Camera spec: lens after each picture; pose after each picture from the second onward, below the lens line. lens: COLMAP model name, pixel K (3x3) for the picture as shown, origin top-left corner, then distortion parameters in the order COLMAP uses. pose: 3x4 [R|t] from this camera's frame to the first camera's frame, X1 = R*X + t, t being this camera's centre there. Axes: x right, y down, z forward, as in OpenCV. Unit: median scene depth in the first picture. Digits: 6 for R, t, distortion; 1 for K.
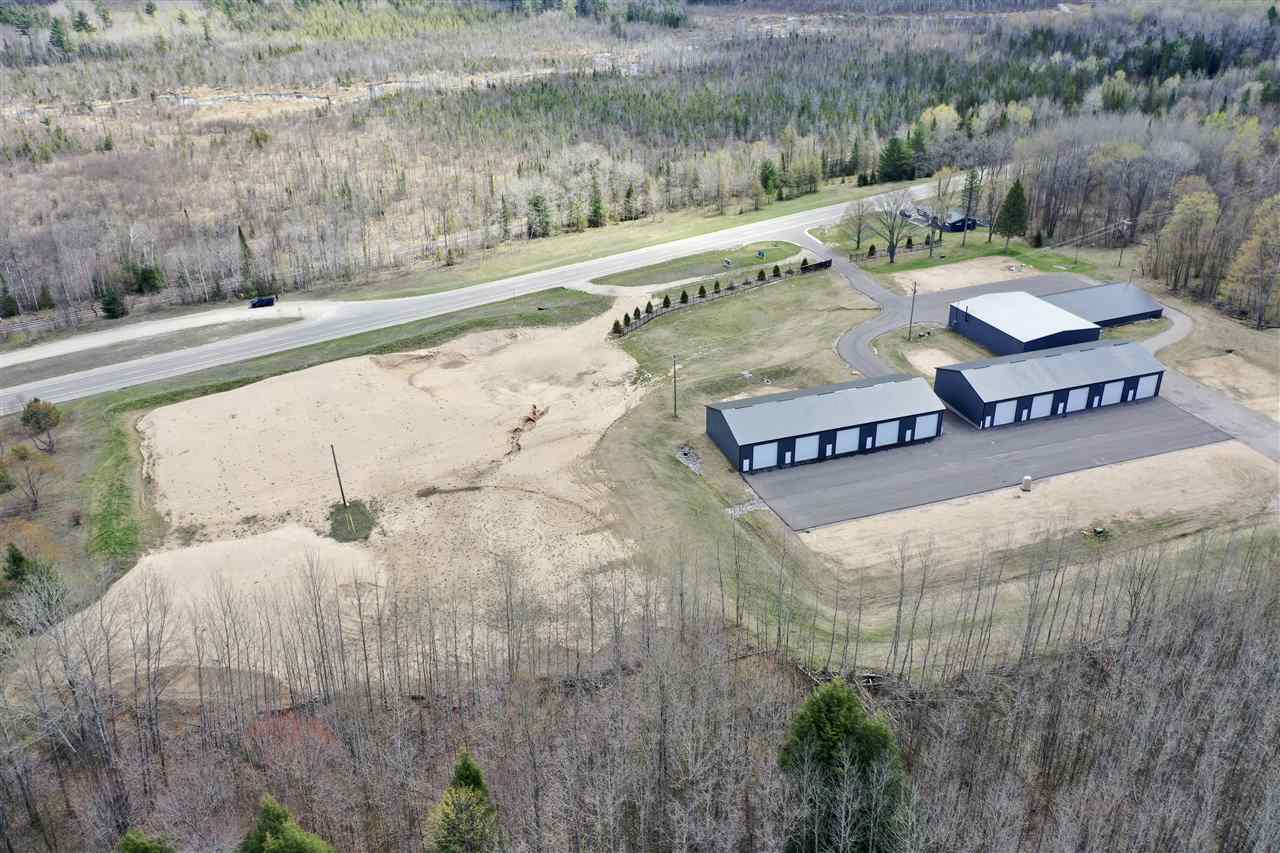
lens RADIAL K [[1004.2, 0, 640.0], [0, 1004.2, 426.5], [0, 0, 1]] dist [0.002747, -0.005307]
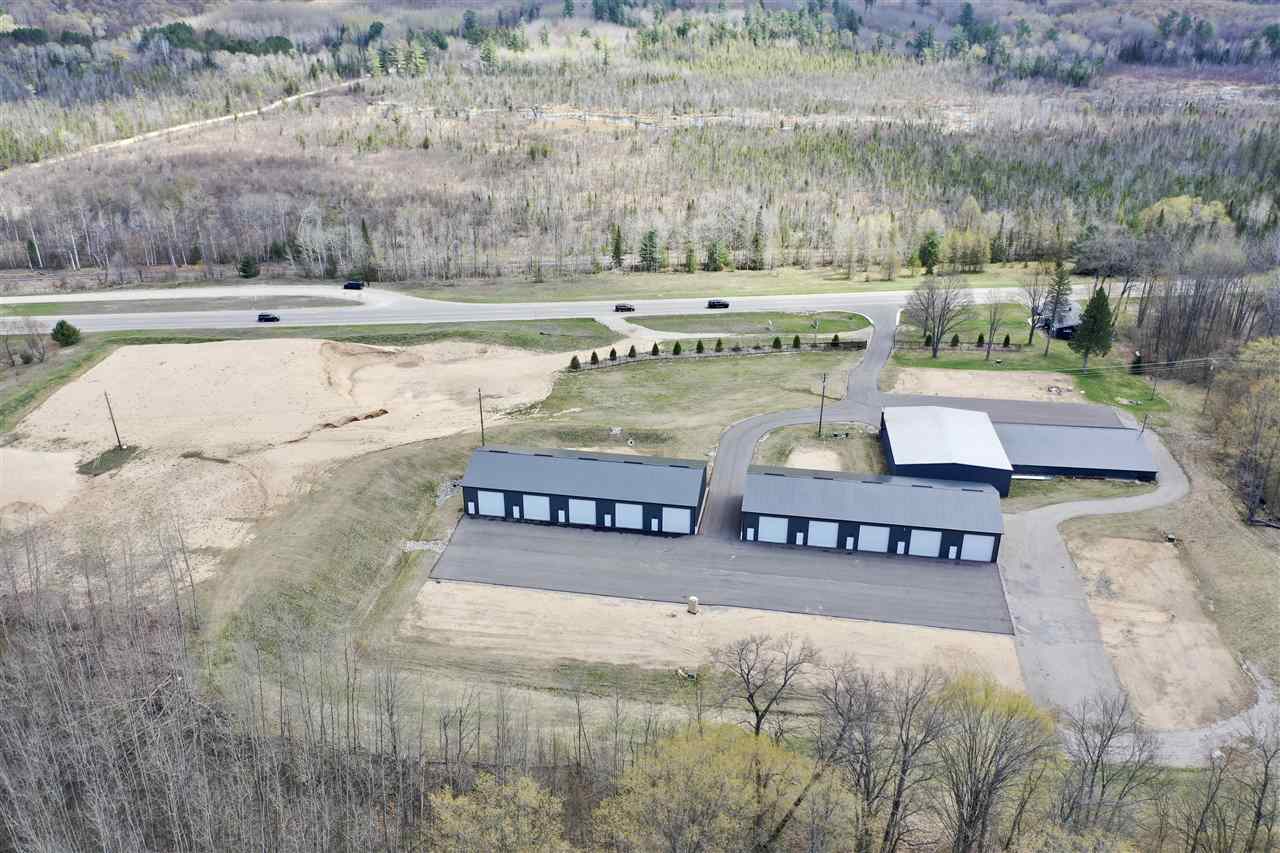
lens RADIAL K [[973.7, 0, 640.0], [0, 973.7, 426.5], [0, 0, 1]] dist [0.008101, -0.000723]
pose [[0.885367, 0.220576, -0.409233, 0.444126], [-0.230678, 0.972703, 0.025220, -0.073047], [0.403625, 0.072072, 0.912081, 0.116532]]
